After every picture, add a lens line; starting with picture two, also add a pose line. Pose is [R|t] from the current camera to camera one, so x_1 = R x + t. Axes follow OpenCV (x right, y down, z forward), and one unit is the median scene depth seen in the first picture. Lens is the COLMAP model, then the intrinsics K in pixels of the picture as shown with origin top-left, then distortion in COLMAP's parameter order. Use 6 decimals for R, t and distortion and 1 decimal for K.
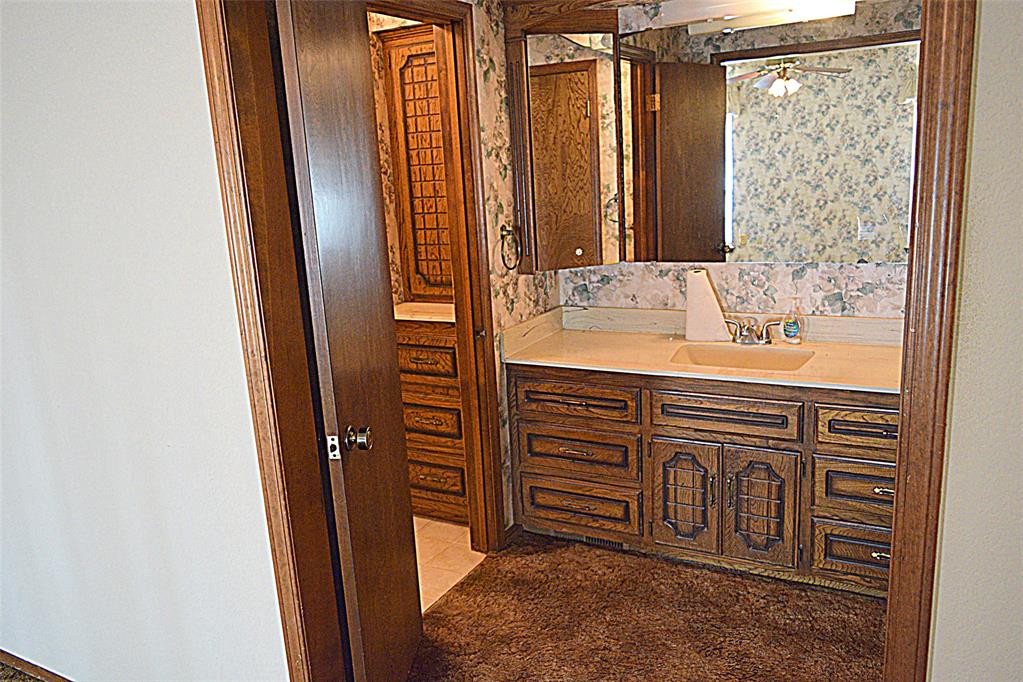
lens RADIAL K [[798.2, 0, 510.2], [0, 798.2, 343.4], [0, 0, 1]] dist [-0.013987, -0.002280]
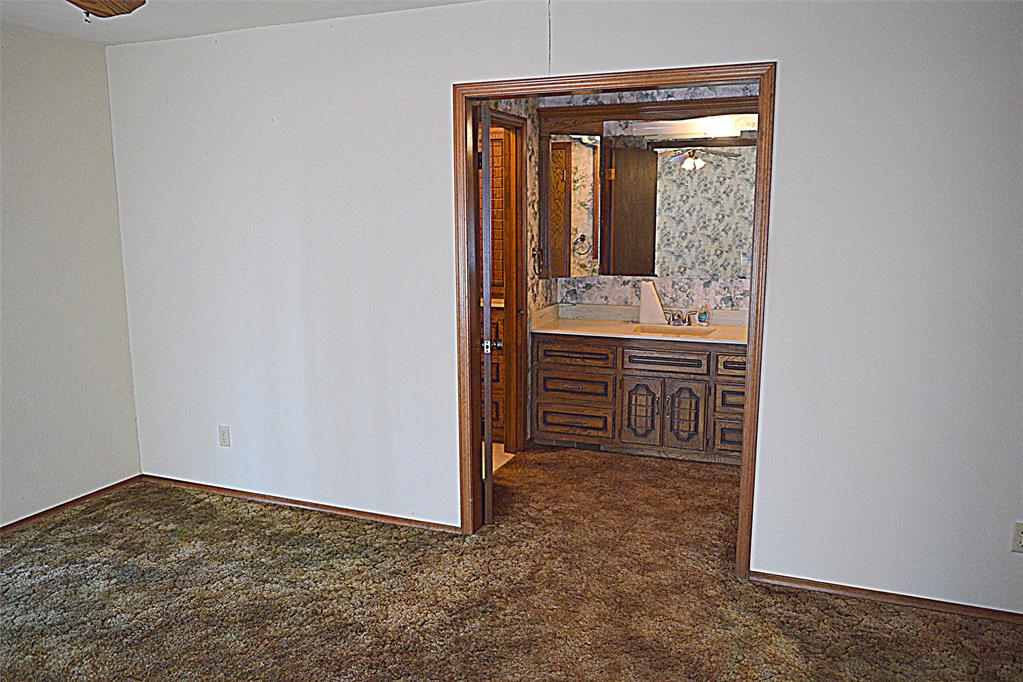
lens RADIAL K [[798.2, 0, 512.4], [0, 798.2, 340.9], [0, 0, 1]] dist [-0.013987, -0.002280]
pose [[0.992100, 0.032080, 0.121279, -0.247407], [-0.024782, 0.997817, -0.061211, 0.145582], [-0.122978, 0.057722, 0.990729, -0.613805]]
